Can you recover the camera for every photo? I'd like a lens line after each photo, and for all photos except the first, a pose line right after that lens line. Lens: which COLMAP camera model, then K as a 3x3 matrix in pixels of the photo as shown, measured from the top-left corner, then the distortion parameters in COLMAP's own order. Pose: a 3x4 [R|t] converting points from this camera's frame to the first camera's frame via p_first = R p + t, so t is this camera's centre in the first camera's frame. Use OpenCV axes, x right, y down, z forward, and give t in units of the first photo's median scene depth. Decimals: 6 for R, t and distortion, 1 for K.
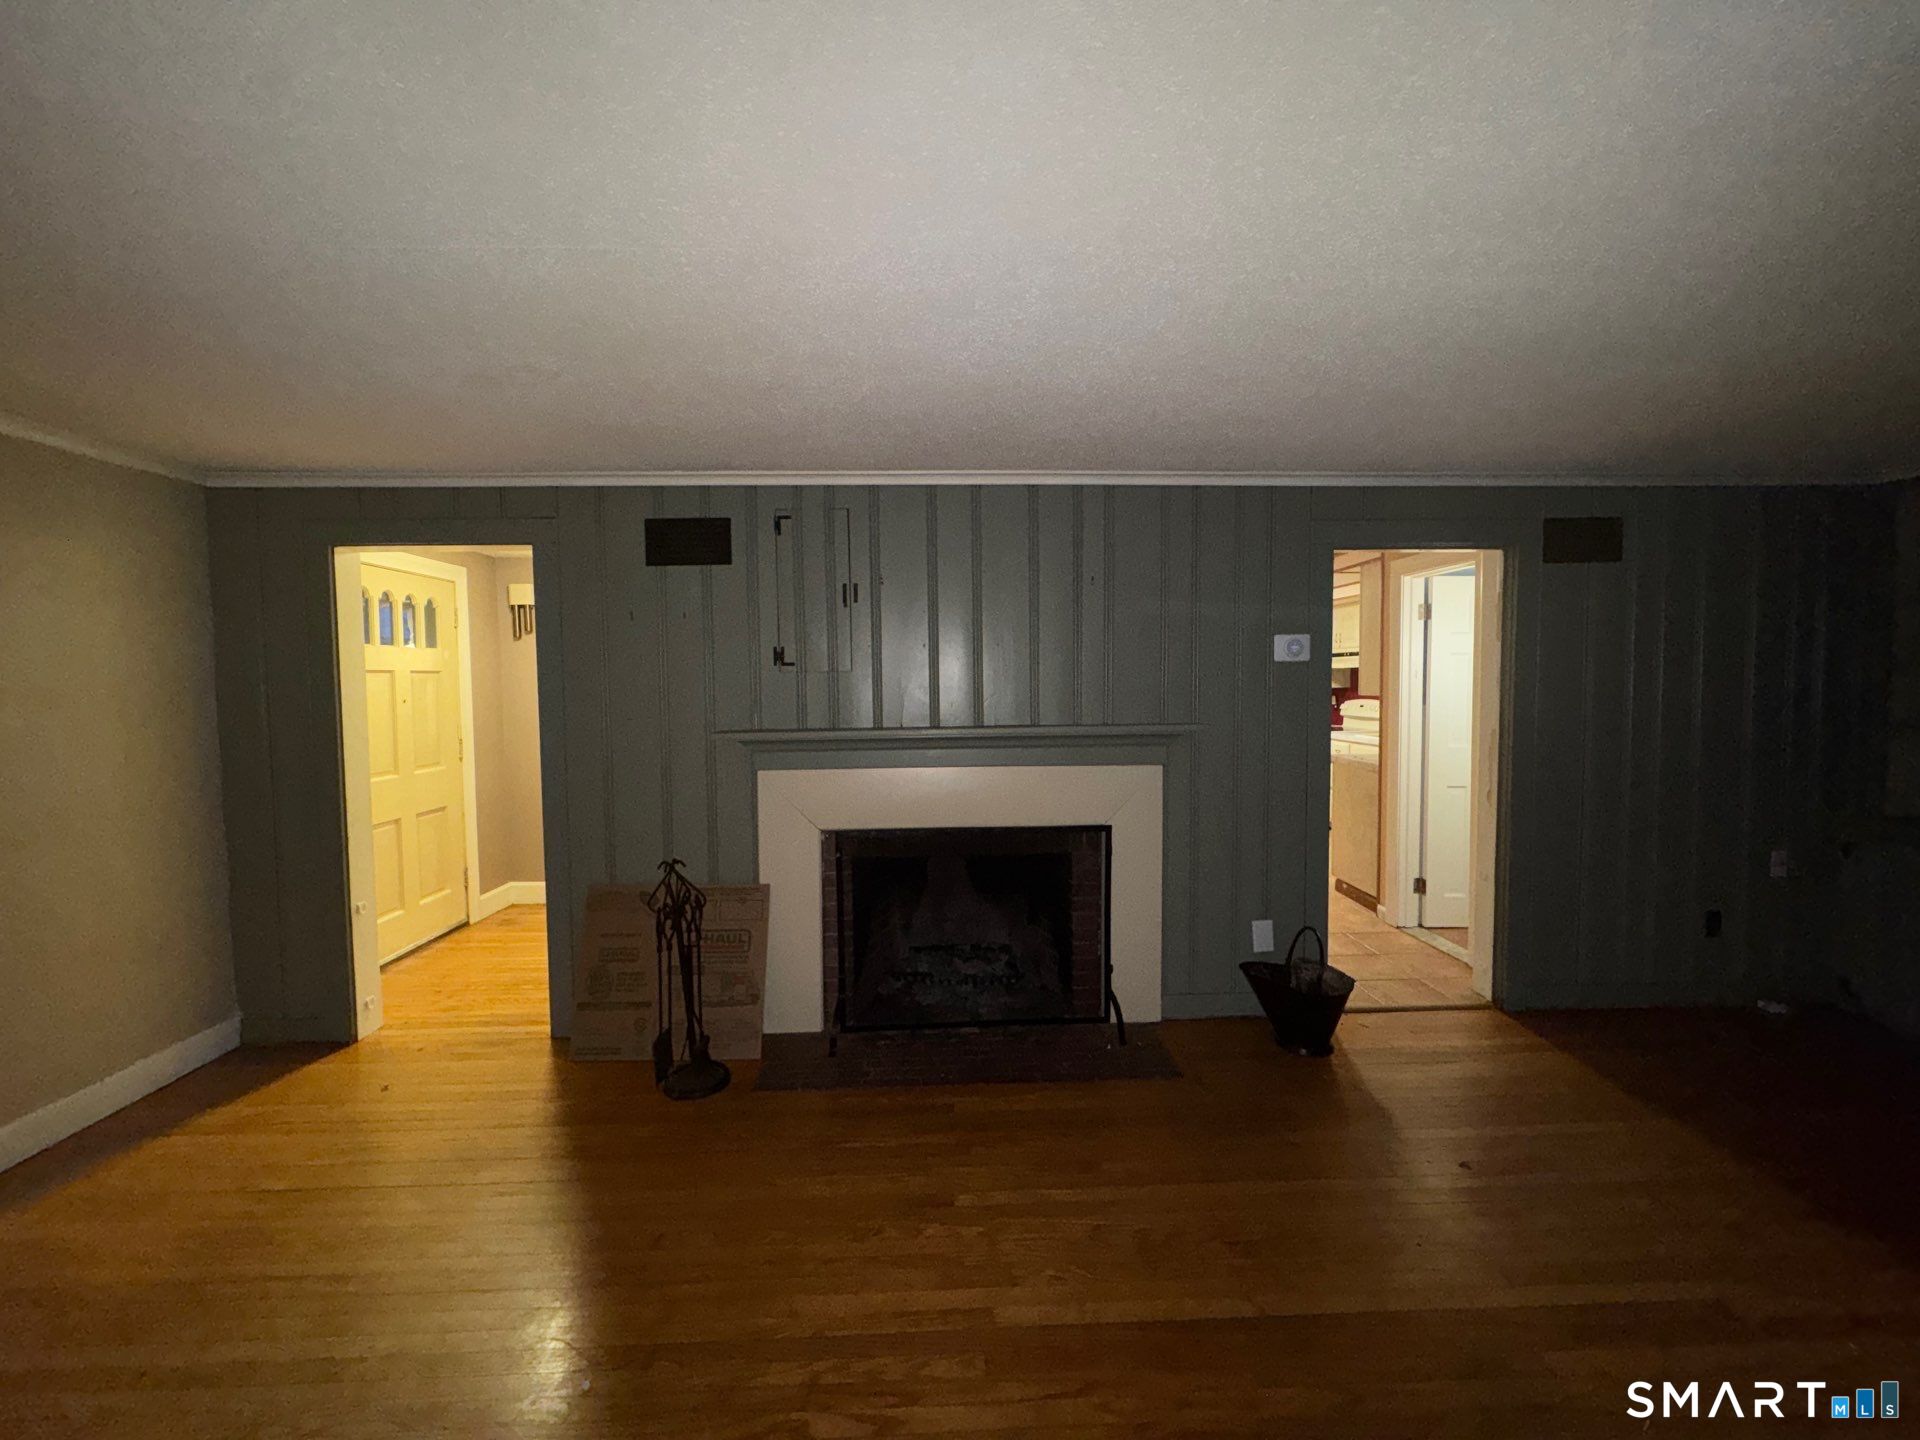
lens RADIAL K [[761.2, 0, 961.7], [0, 761.2, 716.3], [0, 0, 1]] dist [-0.000662, -0.000582]
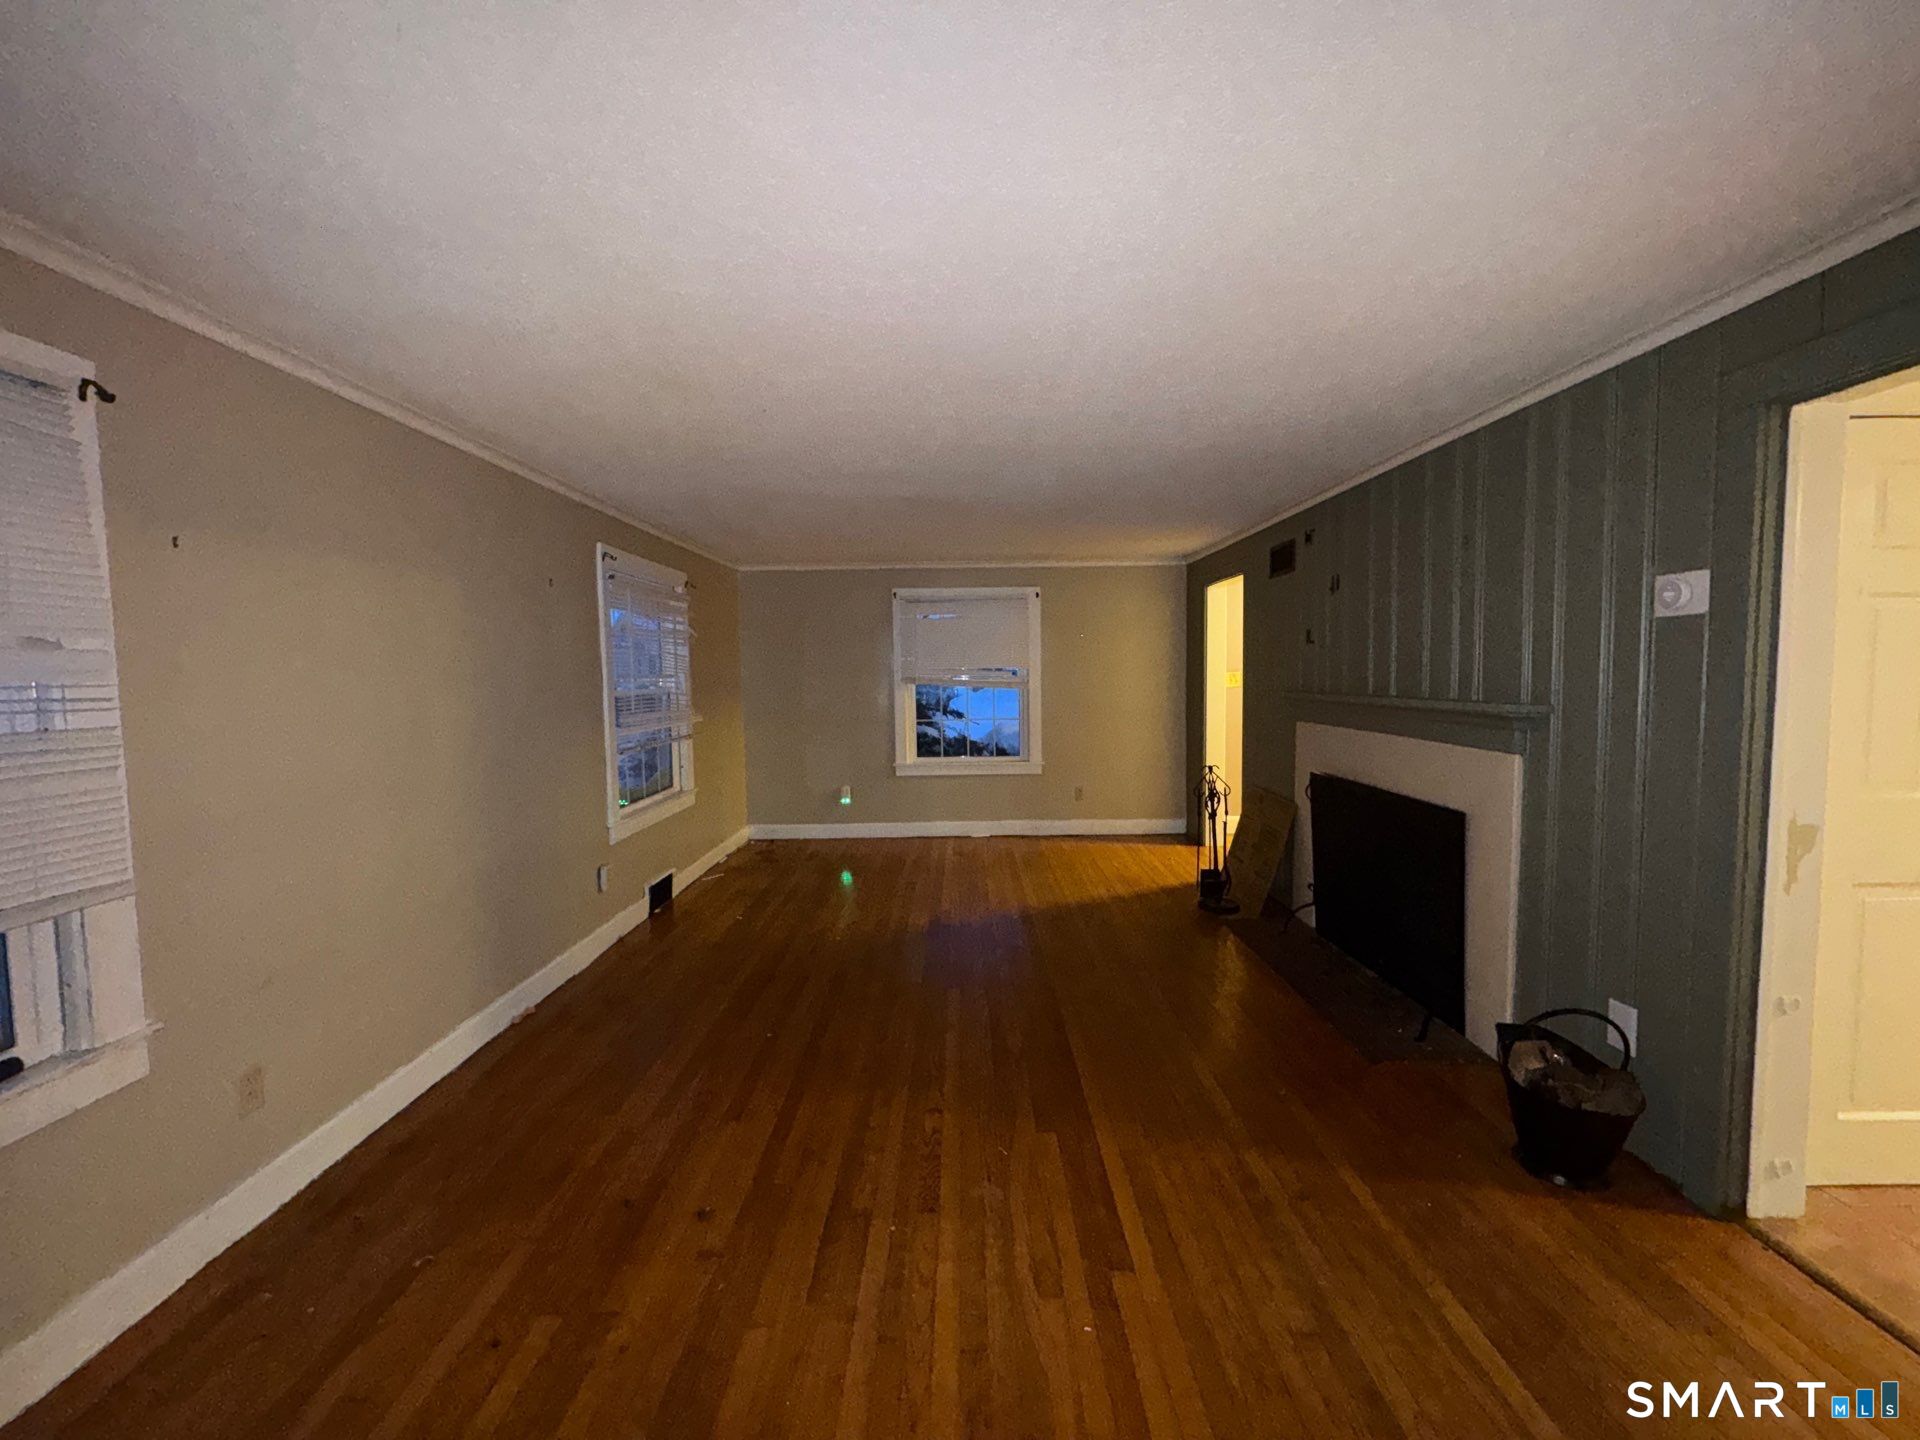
lens RADIAL K [[761.2, 0, 961.7], [0, 761.2, 716.3], [0, 0, 1]] dist [-0.000662, -0.000582]
pose [[-0.046854, 0.072350, -0.996278, 1.094369], [-0.030907, 0.996791, 0.073841, -0.018909], [0.998424, 0.034251, -0.044467, 0.446630]]
